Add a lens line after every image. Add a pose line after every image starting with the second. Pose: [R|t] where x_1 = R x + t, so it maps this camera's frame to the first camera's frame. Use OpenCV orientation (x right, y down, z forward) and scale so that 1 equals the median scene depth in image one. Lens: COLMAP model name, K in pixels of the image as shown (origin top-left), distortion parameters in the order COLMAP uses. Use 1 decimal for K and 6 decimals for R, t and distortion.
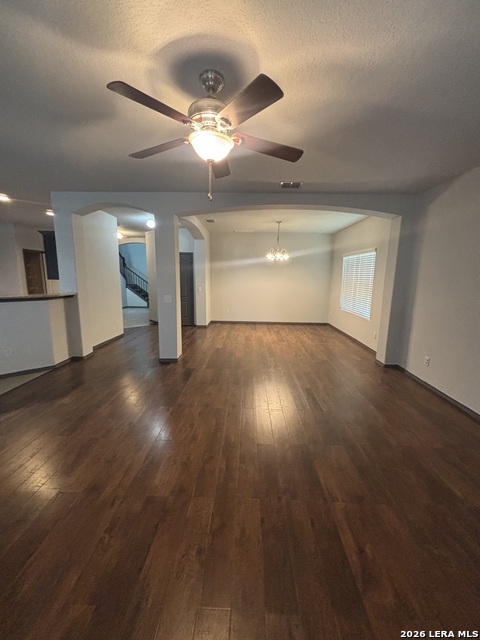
lens RADIAL K [[258.1, 0, 241.0], [0, 258.1, 318.9], [0, 0, 1]] dist [-0.001035, 0.001067]
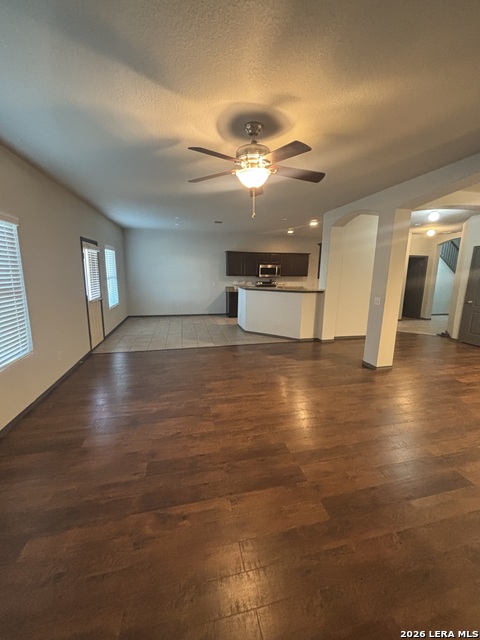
lens RADIAL K [[258.1, 0, 242.3], [0, 258.1, 319.0], [0, 0, 1]] dist [-0.001035, 0.001067]
pose [[0.263780, 0.174917, -0.948591, 0.538770], [-0.179800, 0.975101, 0.129808, -0.055609], [0.947677, 0.136316, 0.288662, 0.292479]]
